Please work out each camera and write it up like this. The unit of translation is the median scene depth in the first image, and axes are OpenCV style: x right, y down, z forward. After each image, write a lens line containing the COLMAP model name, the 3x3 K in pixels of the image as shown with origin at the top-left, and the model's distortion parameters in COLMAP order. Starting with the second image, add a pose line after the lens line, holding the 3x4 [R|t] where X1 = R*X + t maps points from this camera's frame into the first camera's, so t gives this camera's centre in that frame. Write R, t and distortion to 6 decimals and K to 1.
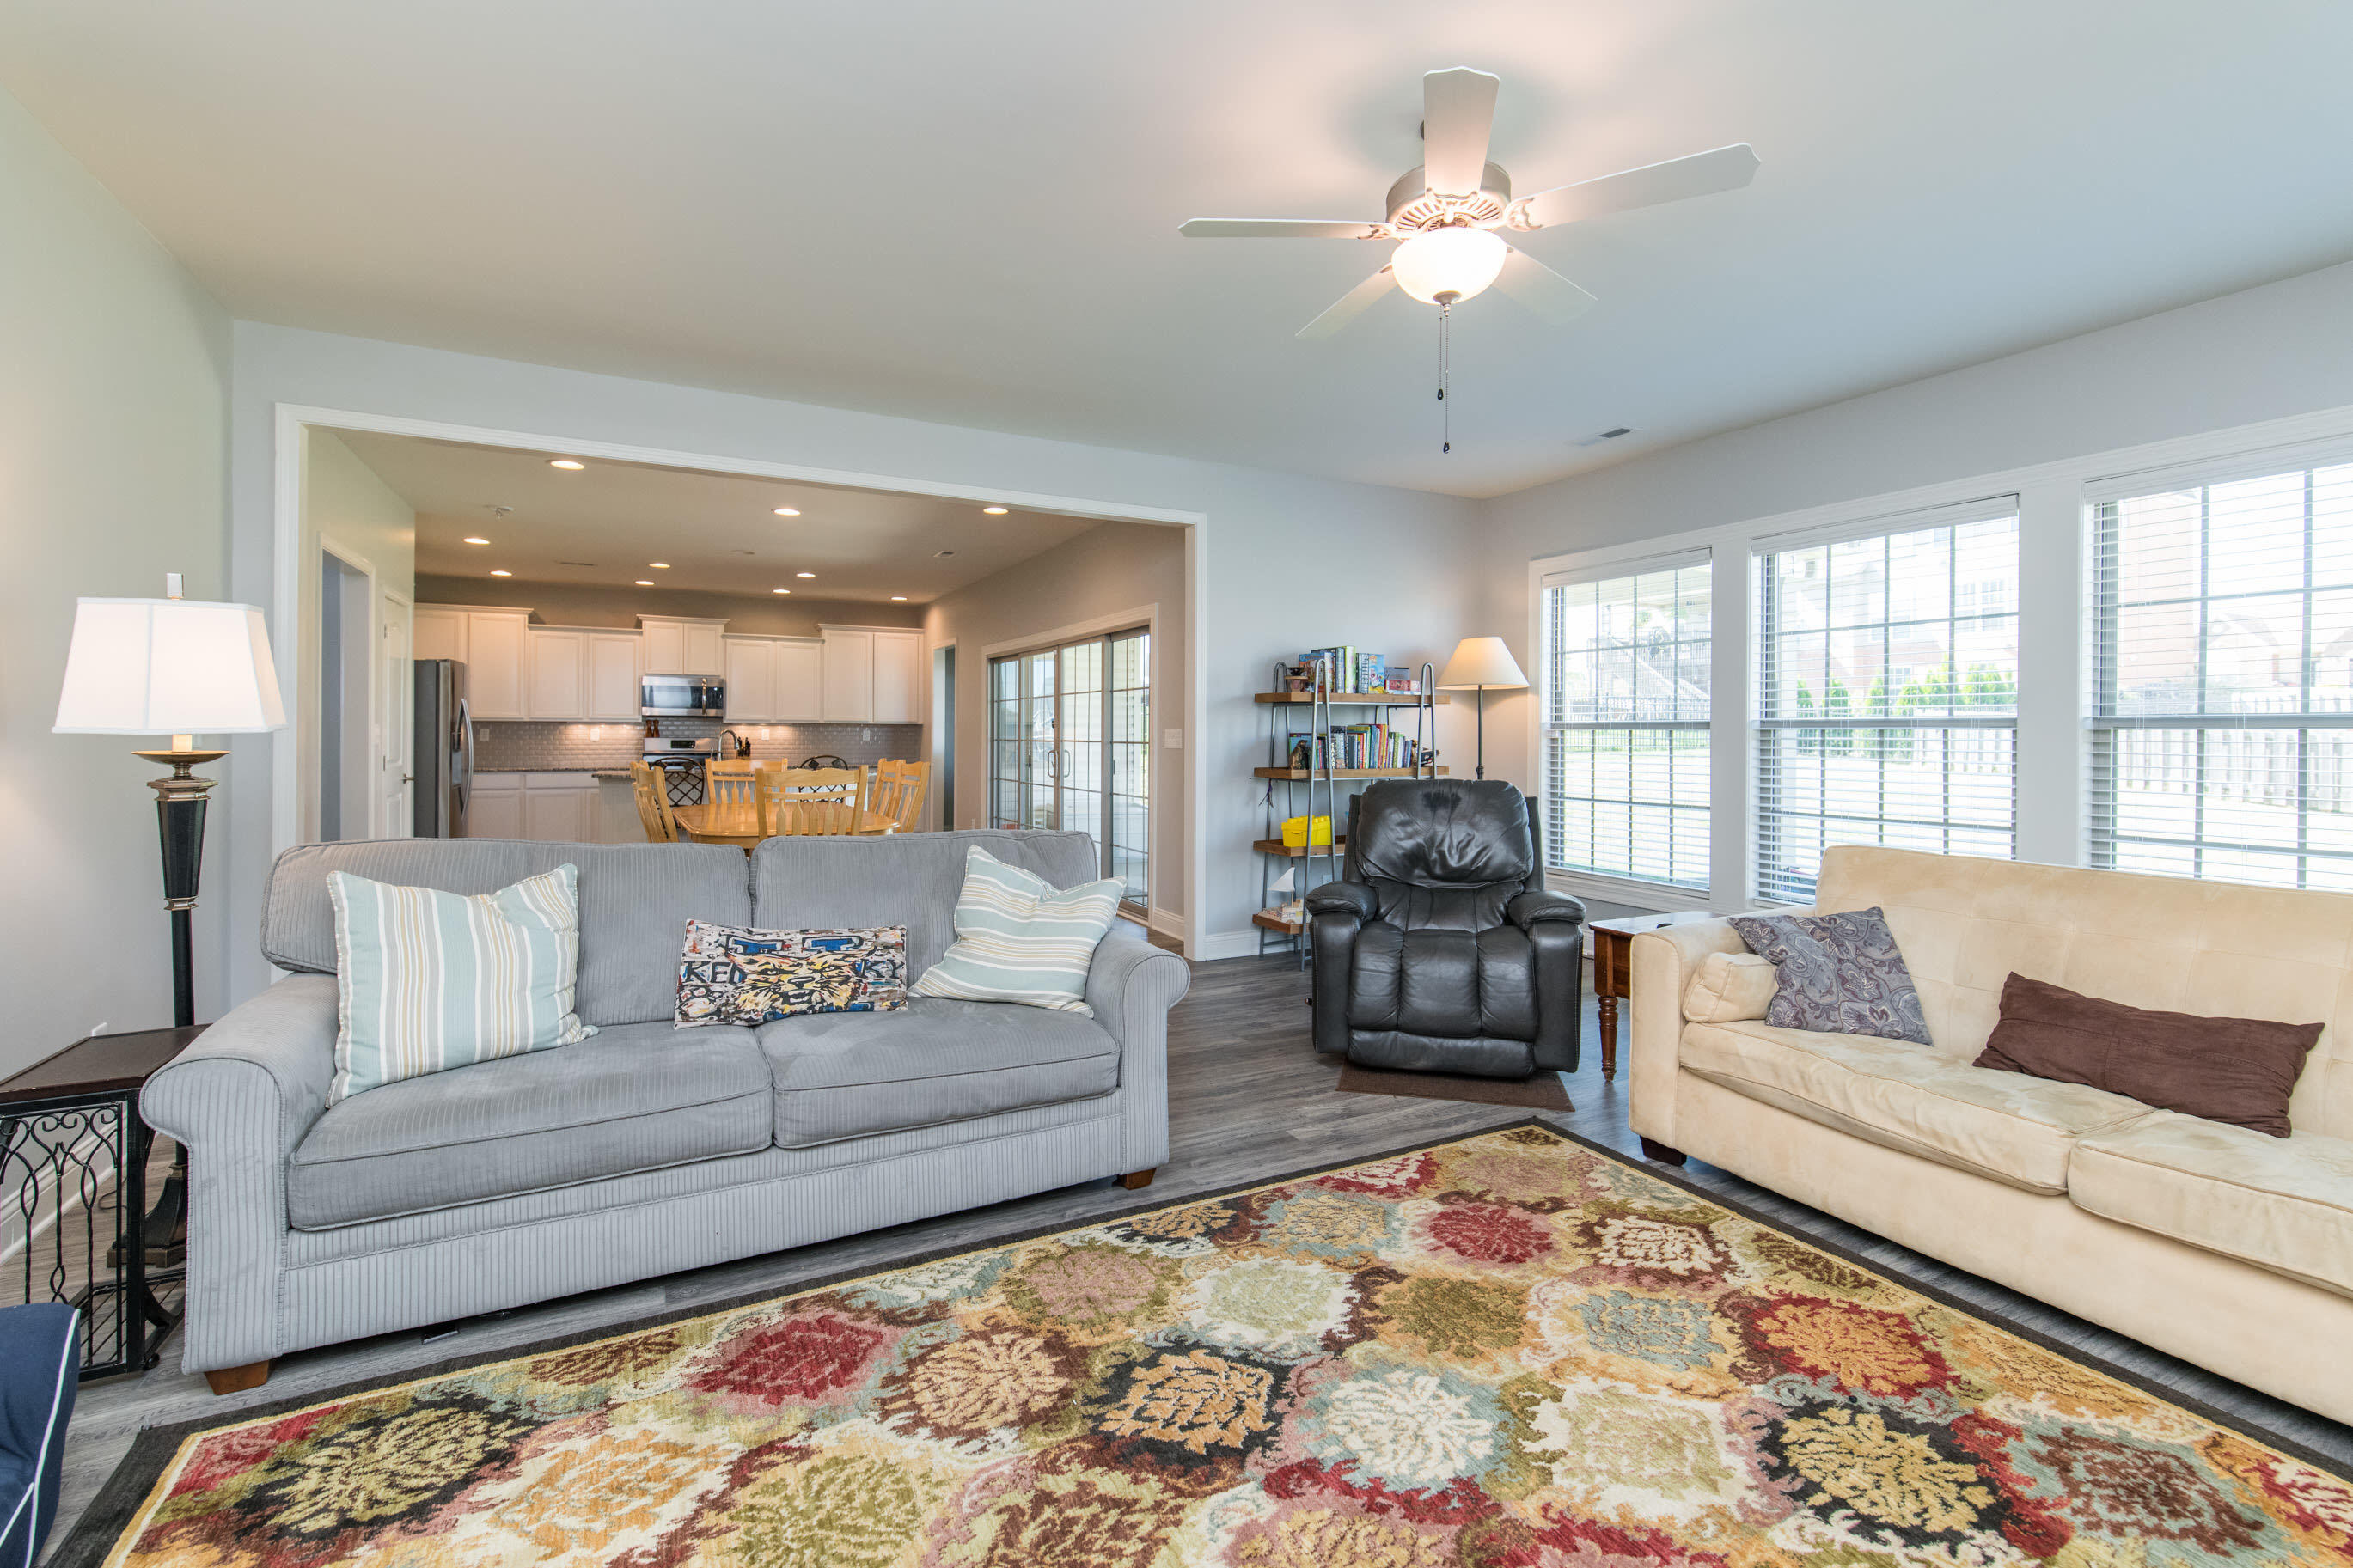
lens RADIAL K [[1001.7, 0, 1175.5], [0, 1001.7, 746.7], [0, 0, 1]] dist [-0.000083, 0.000051]
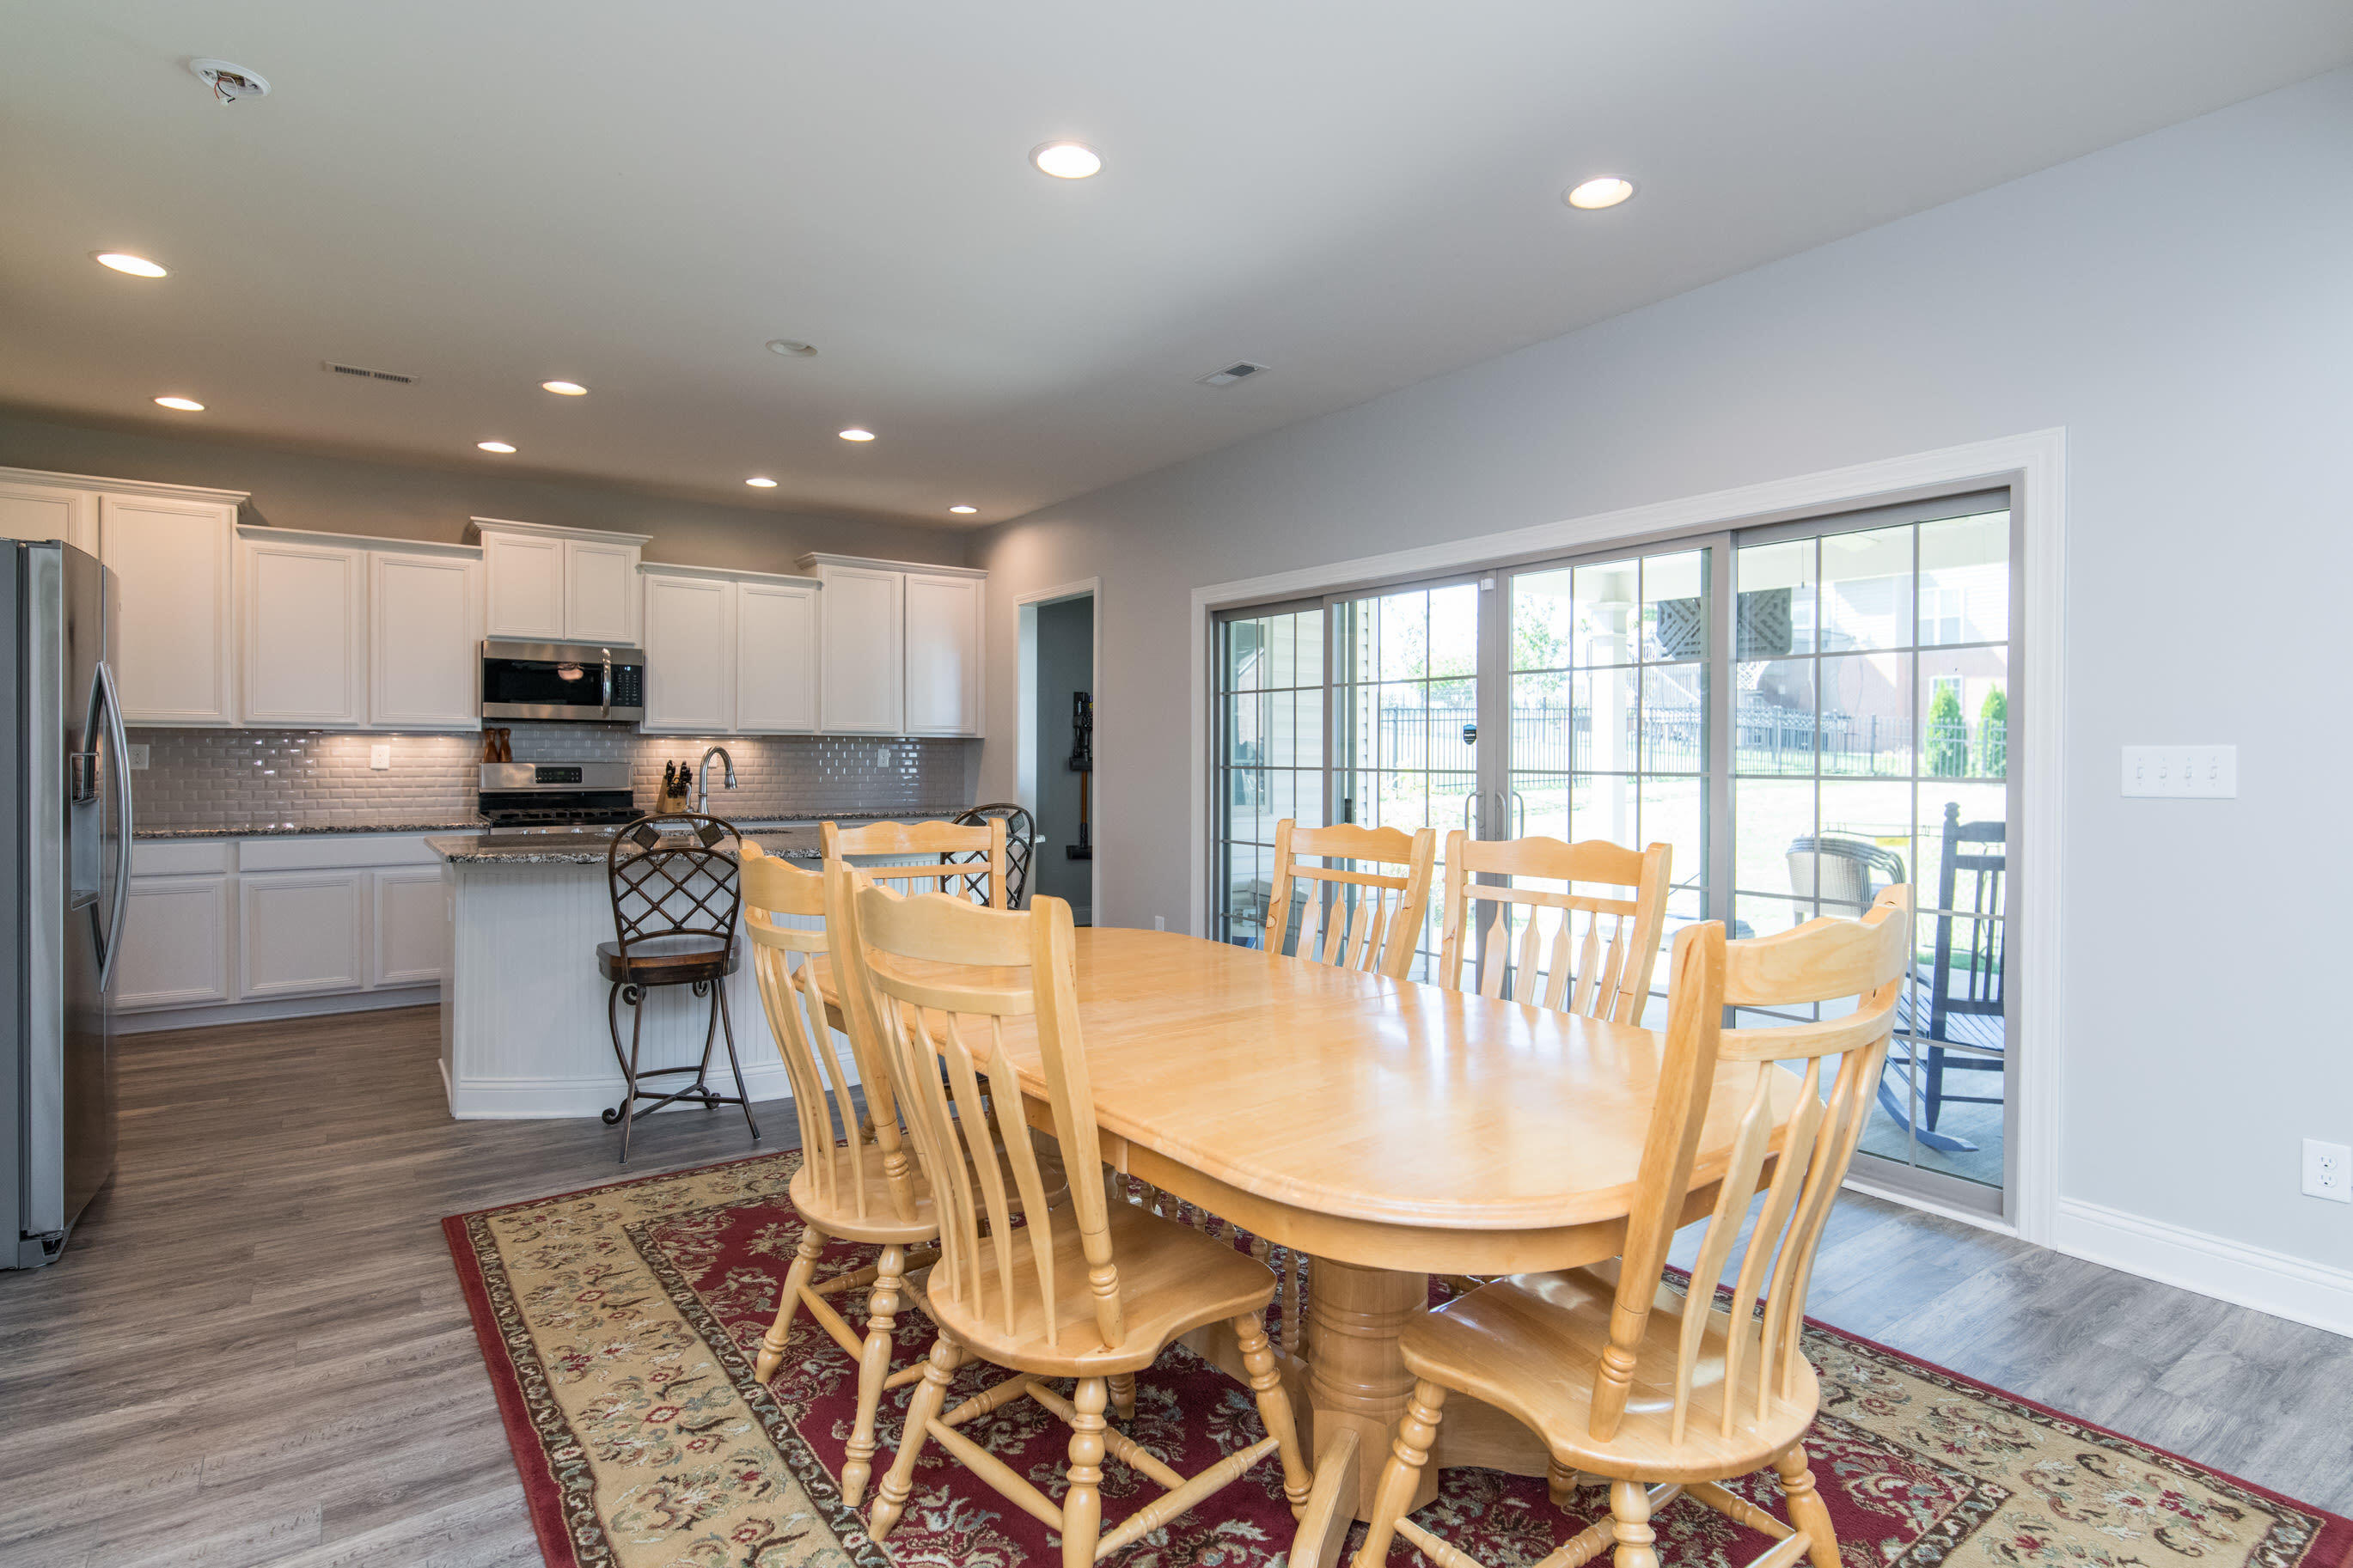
lens RADIAL K [[1187.5, 0, 1176.5], [0, 1187.5, 784.0], [0, 0, 1]] dist [0.002130, 0.000064]
pose [[0.991073, -0.002275, 0.133303, -0.262167], [0.000659, 0.999926, 0.012172, -0.005310], [-0.133321, -0.011975, 0.991001, 0.356549]]
